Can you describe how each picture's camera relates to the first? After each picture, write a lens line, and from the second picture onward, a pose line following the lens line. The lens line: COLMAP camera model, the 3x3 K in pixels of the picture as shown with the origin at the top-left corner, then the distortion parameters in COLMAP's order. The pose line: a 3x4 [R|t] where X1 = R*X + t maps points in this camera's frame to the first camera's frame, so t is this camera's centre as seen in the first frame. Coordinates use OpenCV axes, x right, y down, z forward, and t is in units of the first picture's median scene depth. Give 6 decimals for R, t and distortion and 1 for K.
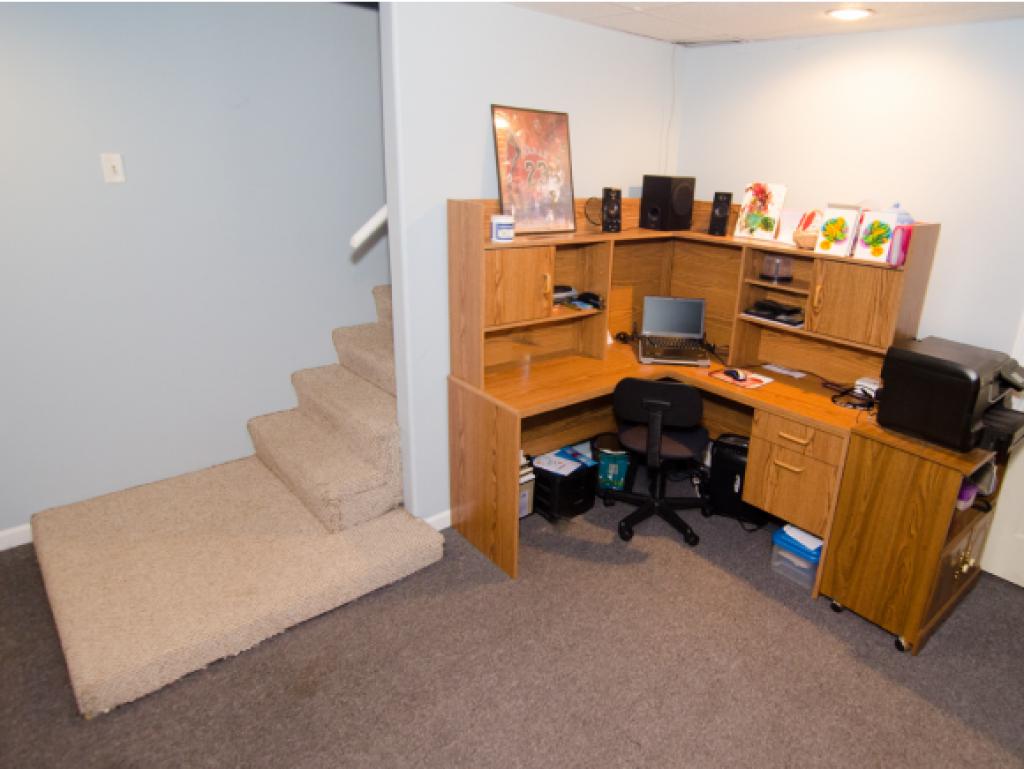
lens RADIAL K [[640.7, 0, 417.0], [0, 640.7, 373.9], [0, 0, 1]] dist [-0.002901, -0.004024]
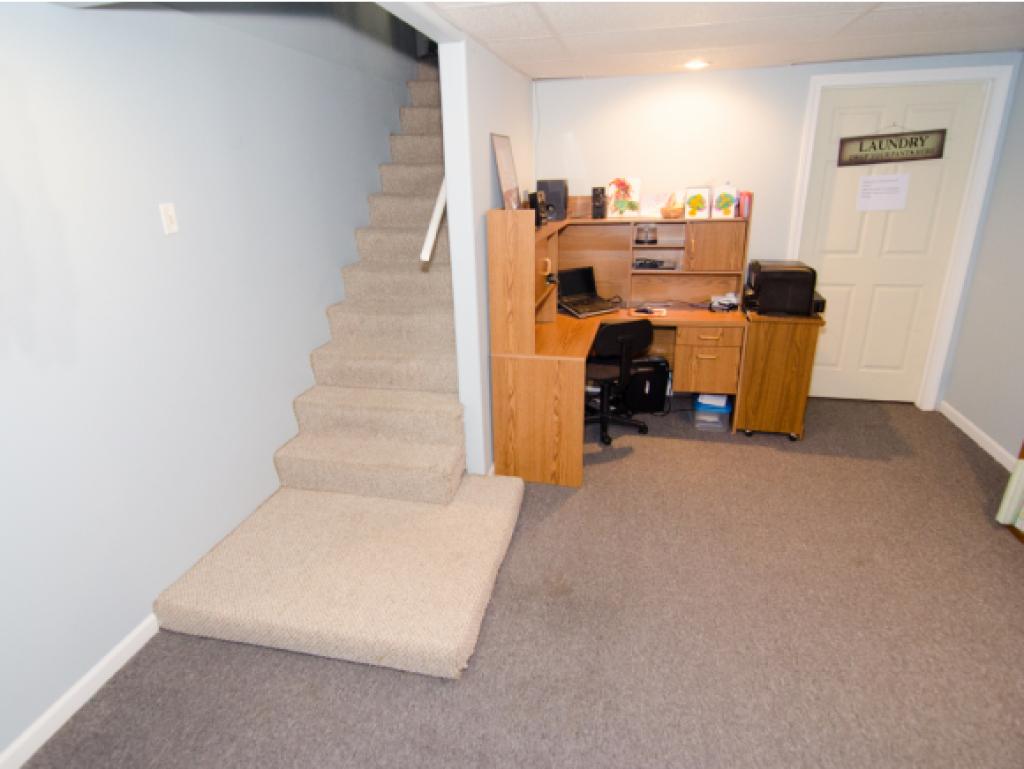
lens RADIAL K [[586.9, 0, 512.0], [0, 586.9, 384.5], [0, 0, 1]] dist [-0.001170, 0.000171]
pose [[0.836461, -0.256826, 0.484121, -0.517722], [0.248604, 0.965090, 0.082444, -0.025408], [-0.488394, 0.051393, 0.871108, -0.005992]]
